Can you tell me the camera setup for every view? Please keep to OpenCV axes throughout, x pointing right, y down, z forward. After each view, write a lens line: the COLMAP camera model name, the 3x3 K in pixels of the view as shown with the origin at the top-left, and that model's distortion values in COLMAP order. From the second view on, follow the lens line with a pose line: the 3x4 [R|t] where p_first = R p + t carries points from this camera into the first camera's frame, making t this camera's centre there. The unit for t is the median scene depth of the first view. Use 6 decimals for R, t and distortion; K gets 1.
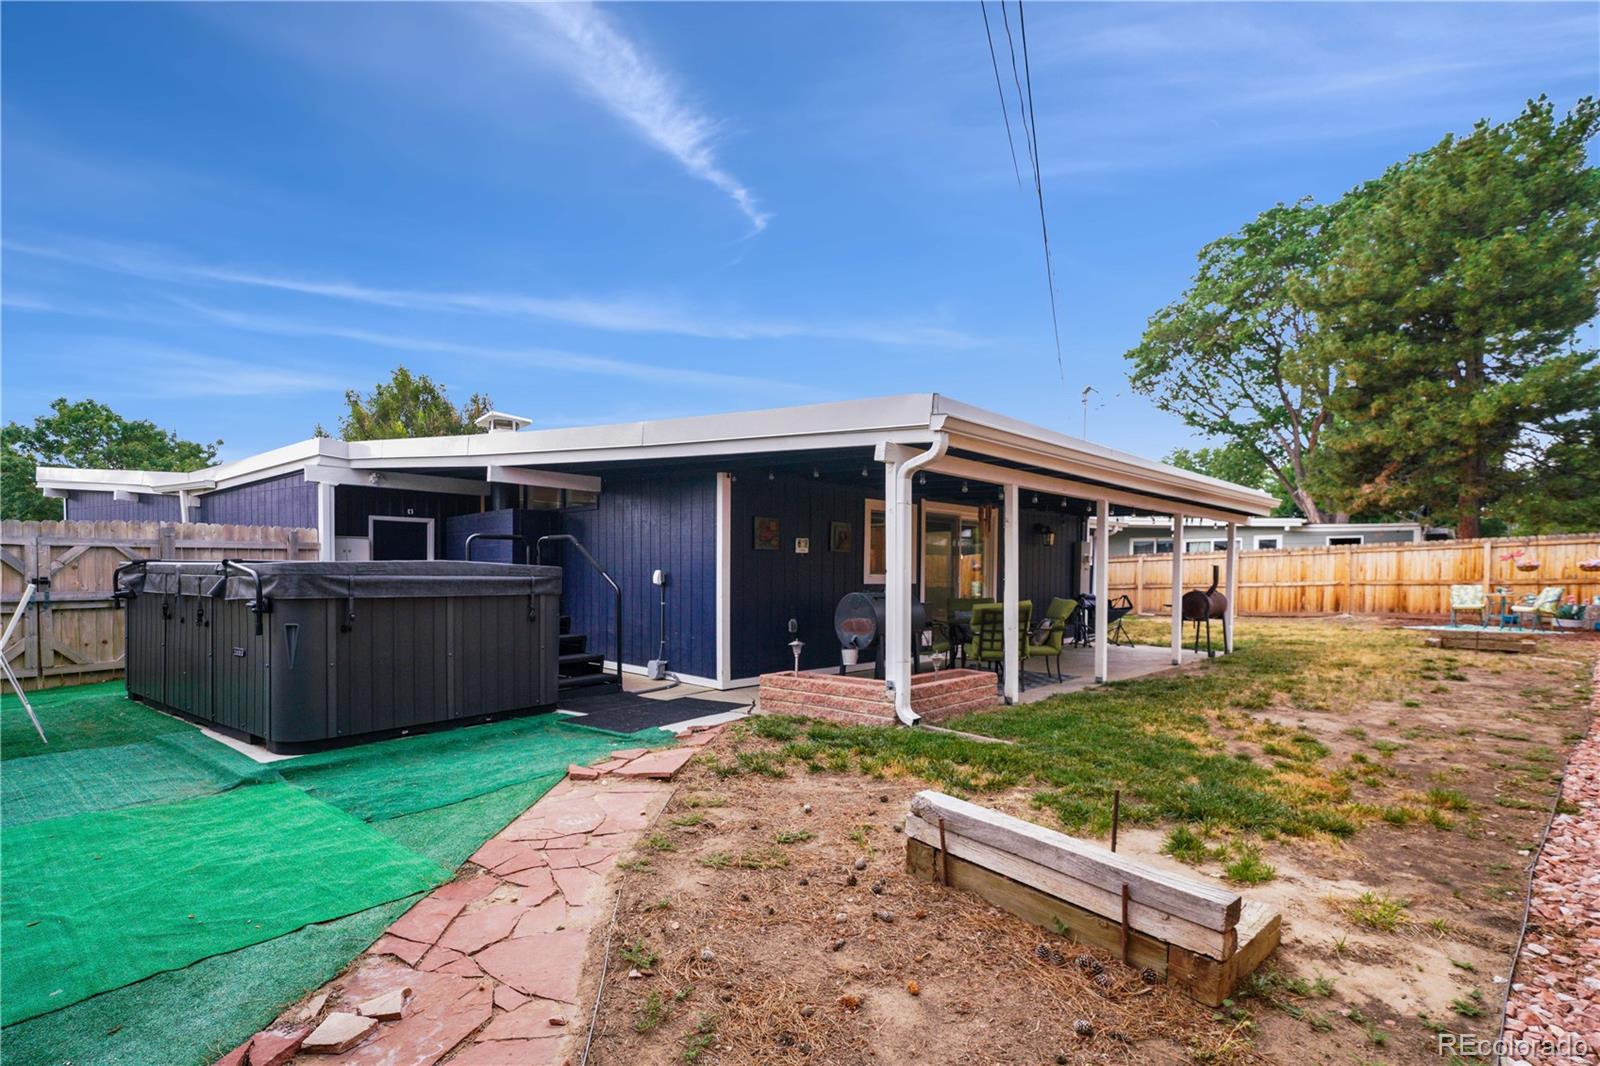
lens RADIAL K [[751.6, 0, 808.6], [0, 751.6, 596.1], [0, 0, 1]] dist [0.017875, 0.001111]
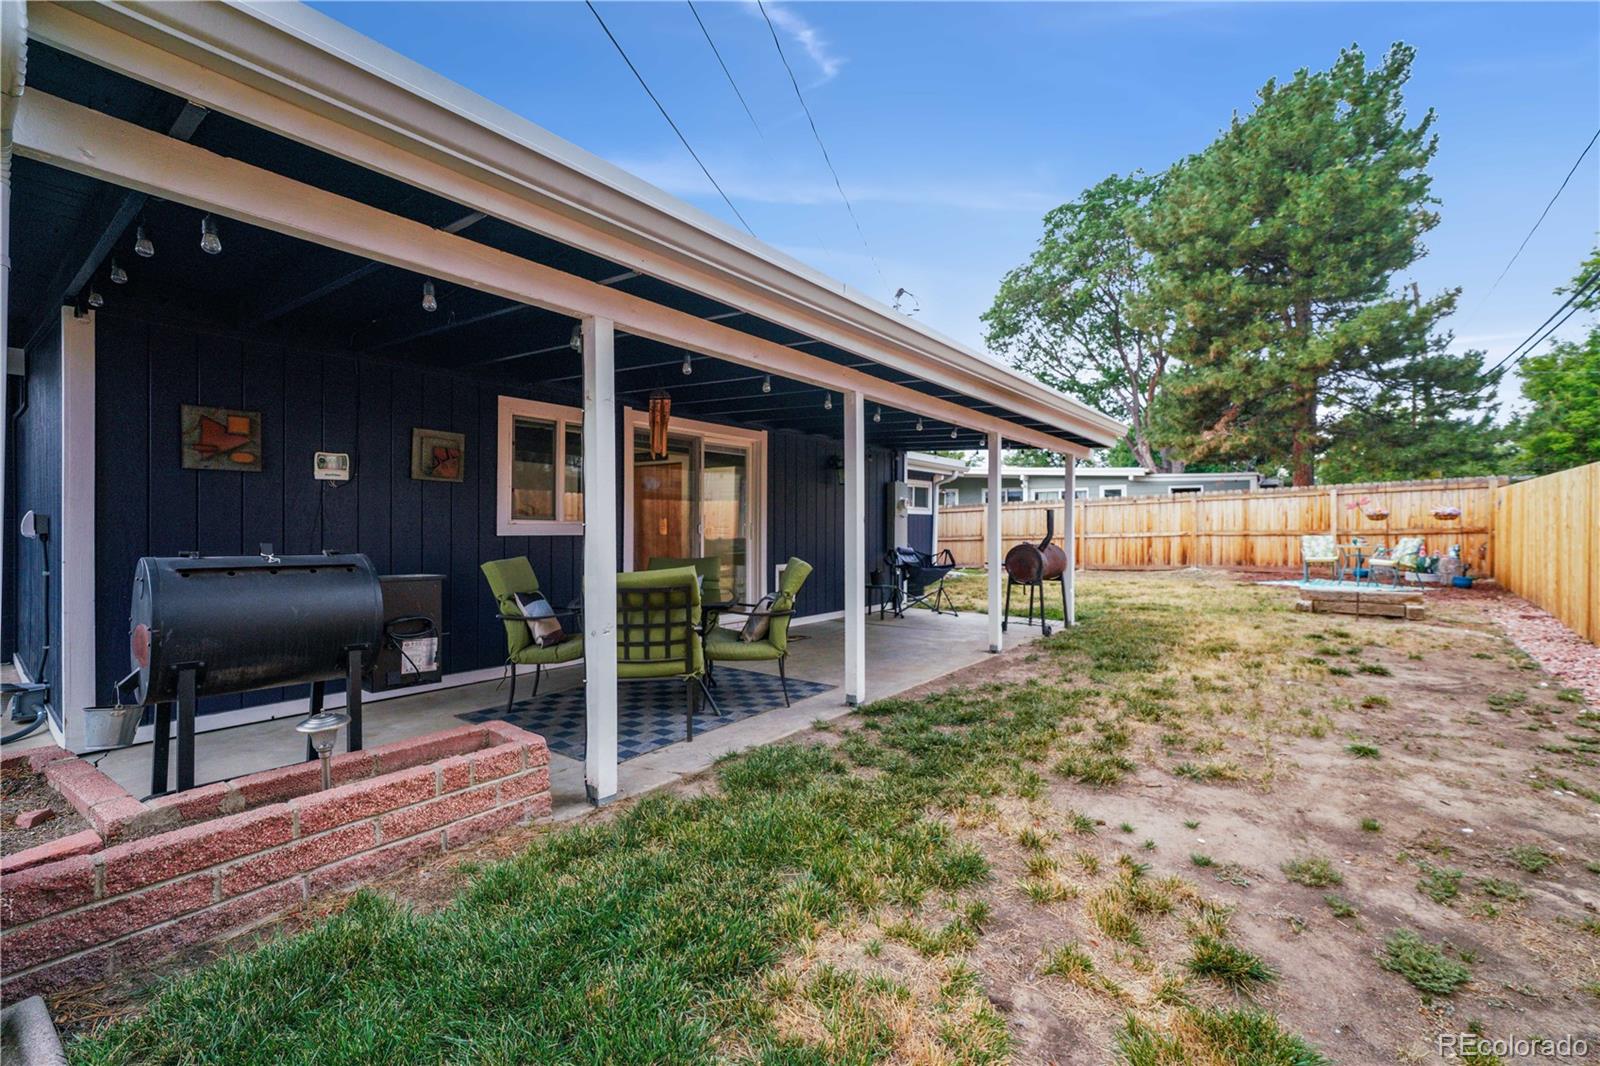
lens RADIAL K [[700.4, 0, 791.1], [0, 700.4, 523.6], [0, 0, 1]] dist [0.000079, 0.000498]
pose [[0.993354, -0.000830, 0.115093, 0.210592], [0.004762, 0.999414, -0.033892, -0.004687], [-0.114997, 0.034215, 0.992776, 0.352870]]
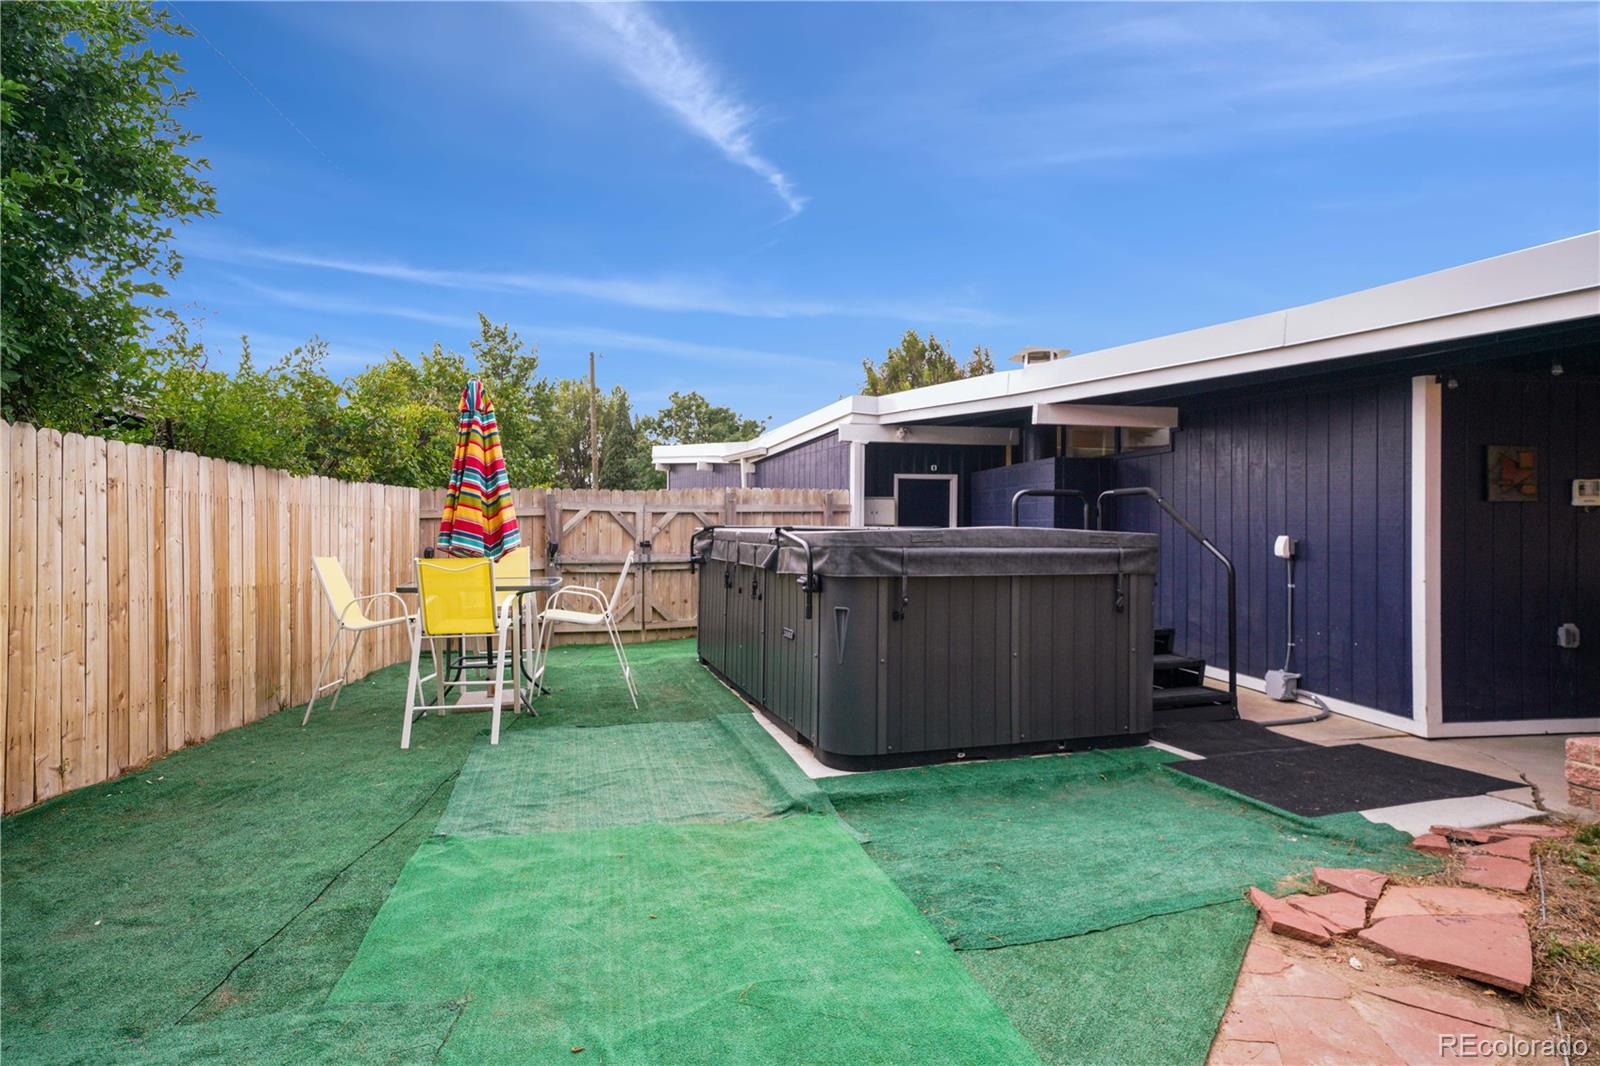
lens RADIAL K [[820.7, 0, 802.3], [0, 820.7, 529.1], [0, 0, 1]] dist [0.032013, 0.000625]
pose [[0.817118, -0.001379, -0.576469, -0.096917], [-0.016783, 0.999516, -0.026181, -0.010909], [0.576227, 0.031068, 0.816699, 0.117980]]
